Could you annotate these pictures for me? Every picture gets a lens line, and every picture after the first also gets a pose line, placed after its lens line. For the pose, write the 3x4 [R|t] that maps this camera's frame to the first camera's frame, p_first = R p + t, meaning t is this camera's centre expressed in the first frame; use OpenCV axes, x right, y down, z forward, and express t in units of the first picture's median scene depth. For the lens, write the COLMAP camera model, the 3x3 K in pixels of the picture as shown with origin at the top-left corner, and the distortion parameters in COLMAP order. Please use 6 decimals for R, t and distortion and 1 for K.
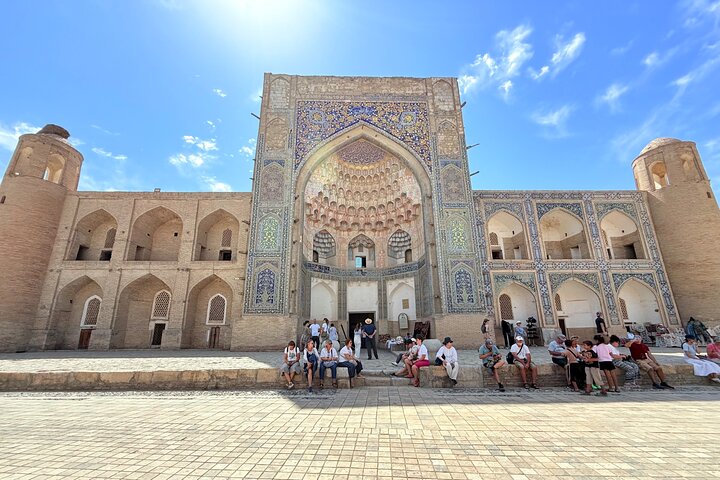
lens RADIAL K [[295.8, 0, 353.6], [0, 295.8, 267.8], [0, 0, 1]] dist [-0.002182, -0.000117]
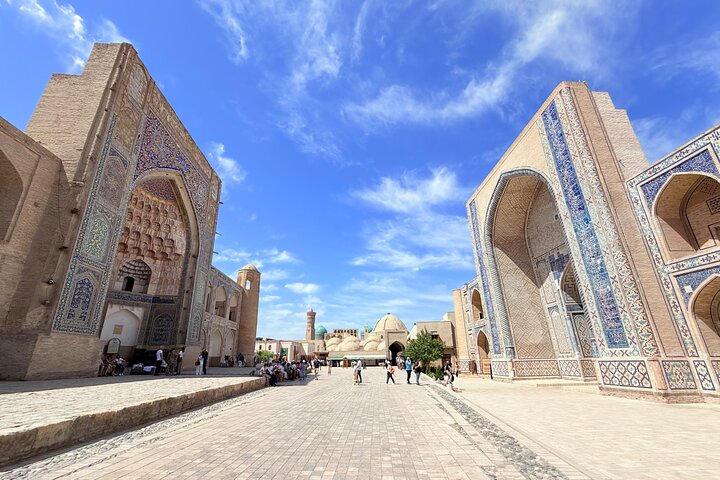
lens RADIAL K [[284.4, 0, 356.5], [0, 284.4, 269.1], [0, 0, 1]] dist [-0.016028, 0.000113]
pose [[-0.029132, 0.307391, 0.951137, -1.009955], [-0.236545, 0.922394, -0.305346, 0.037606], [-0.971184, -0.233882, 0.045841, 0.203696]]
